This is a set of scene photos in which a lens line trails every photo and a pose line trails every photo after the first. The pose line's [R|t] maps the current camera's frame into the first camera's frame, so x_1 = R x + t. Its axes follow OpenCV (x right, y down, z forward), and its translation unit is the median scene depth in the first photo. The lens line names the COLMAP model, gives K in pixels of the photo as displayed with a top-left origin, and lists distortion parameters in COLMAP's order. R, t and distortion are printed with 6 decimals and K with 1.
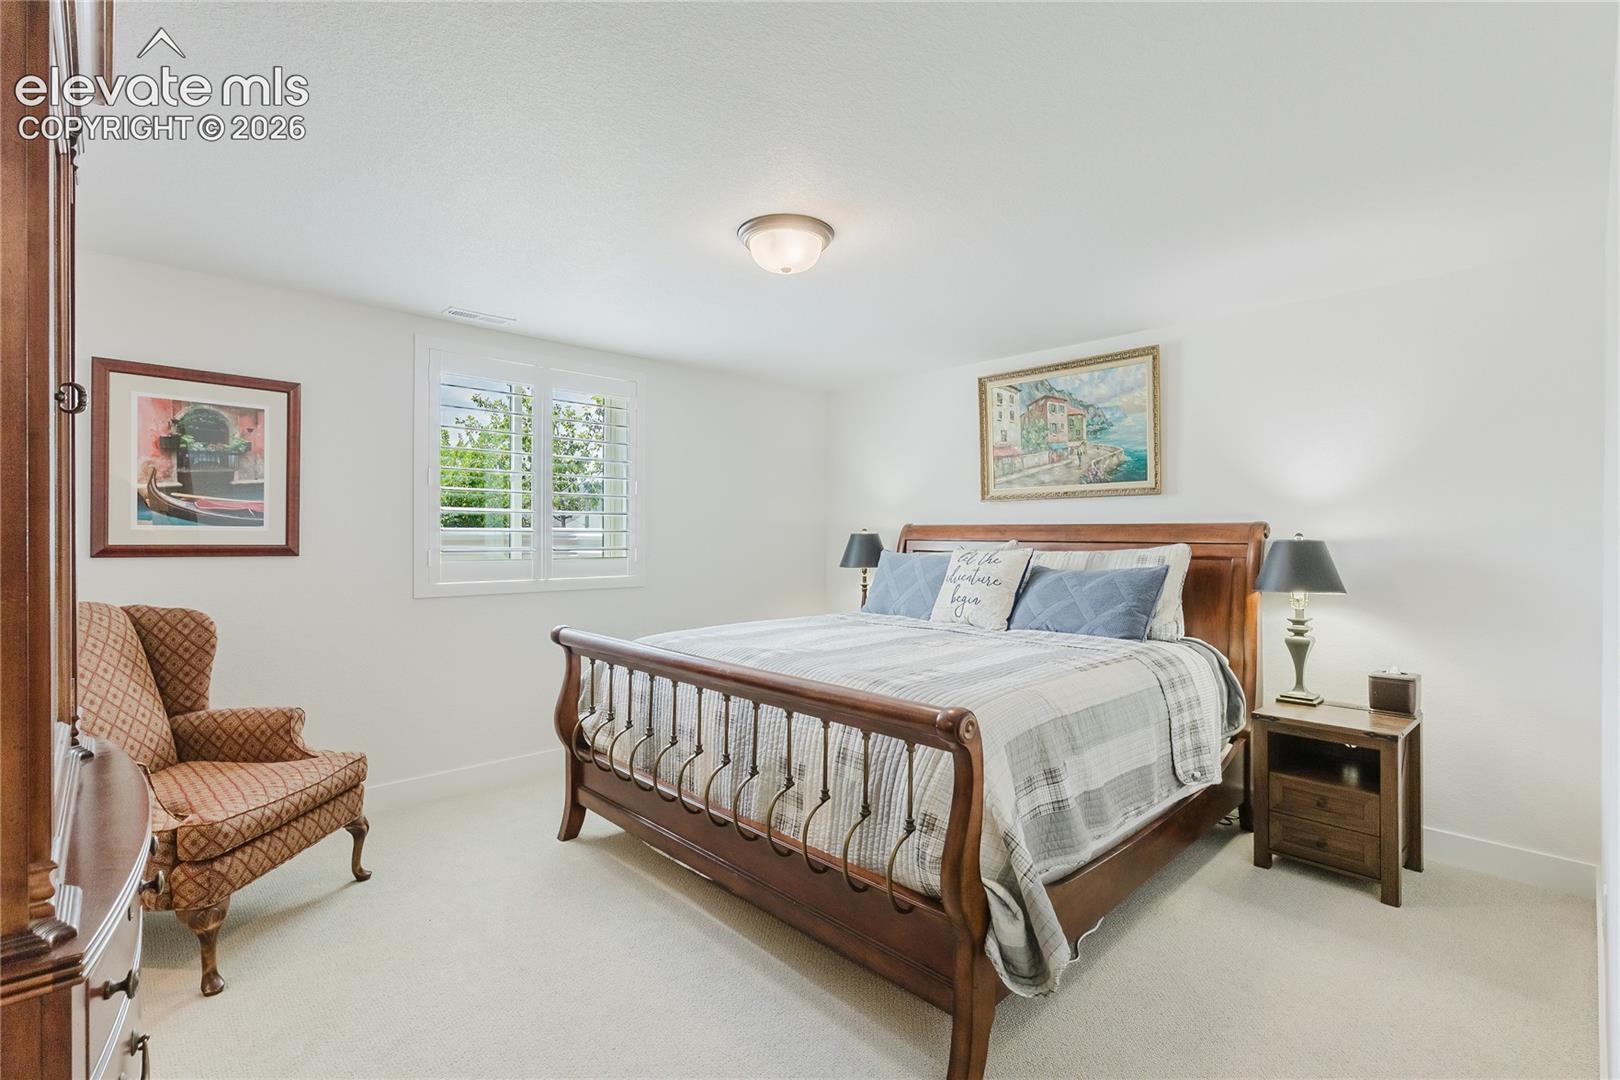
lens RADIAL K [[740.5, 0, 818.2], [0, 740.5, 538.8], [0, 0, 1]] dist [-0.001578, 0.002291]
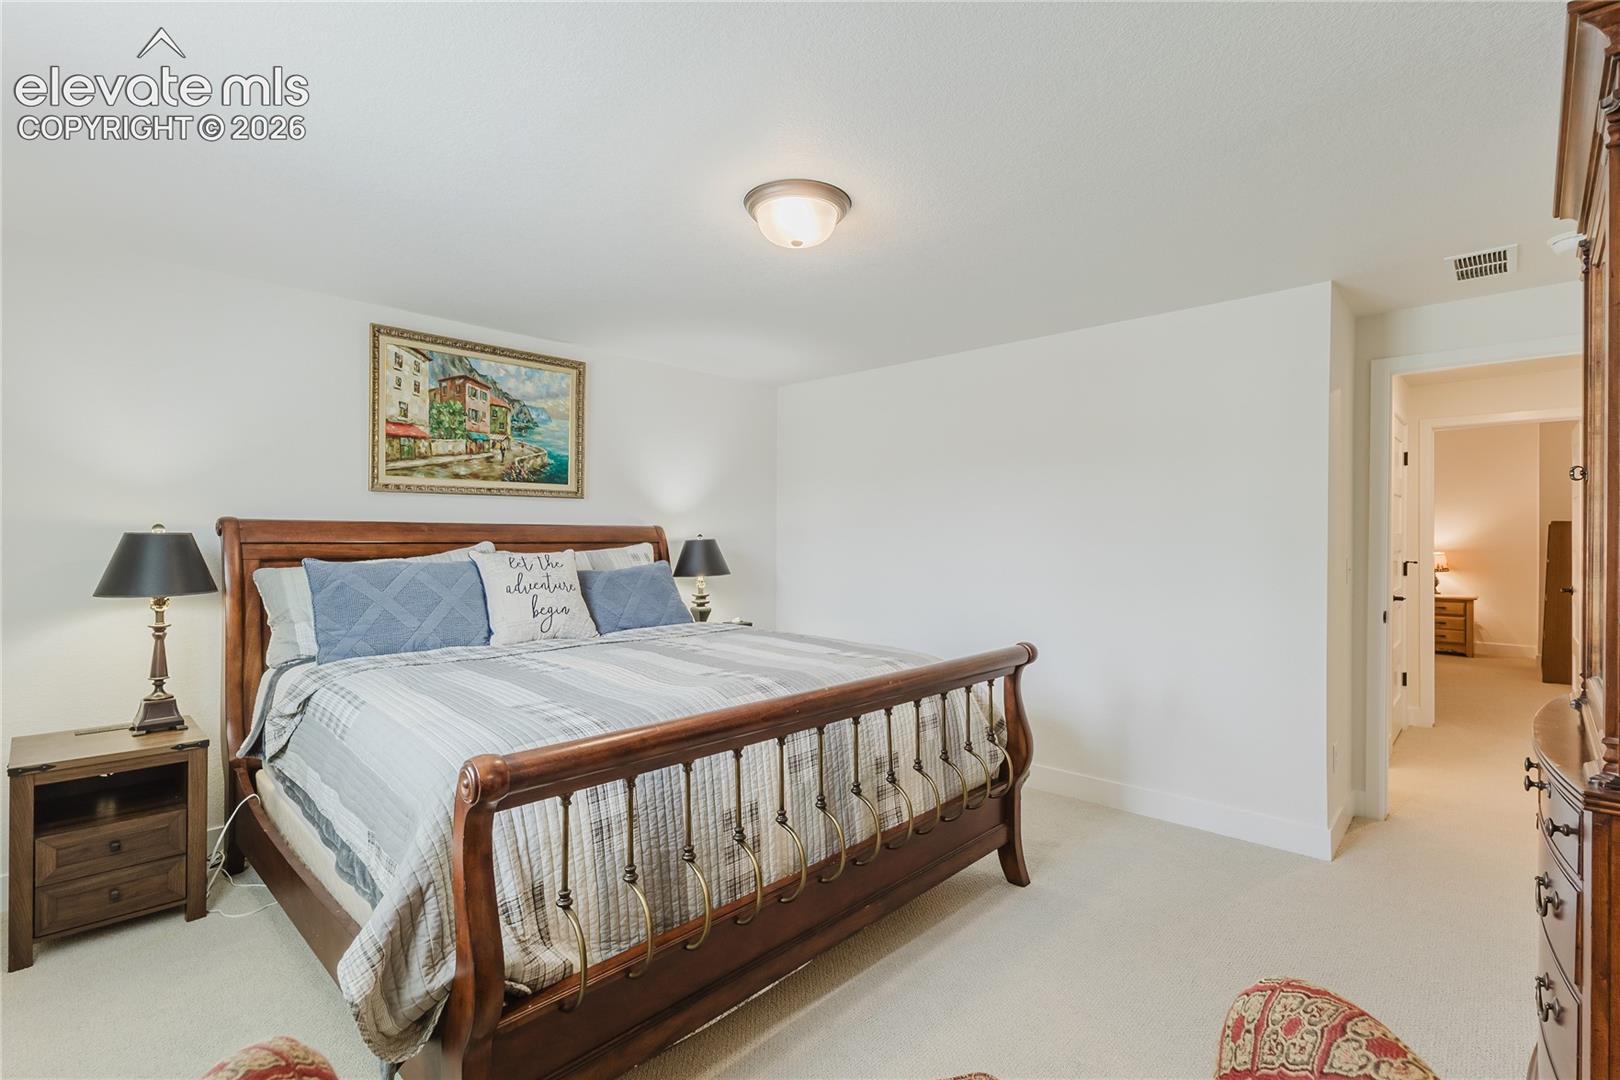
lens RADIAL K [[740.5, 0, 822.9], [0, 740.5, 532.6], [0, 0, 1]] dist [-0.001578, 0.002291]
pose [[-0.046859, -0.000317, 0.998901, -0.607667], [0.000888, 1.000000, 0.000359, -0.008871], [-0.998901, 0.000904, -0.046859, 0.645521]]
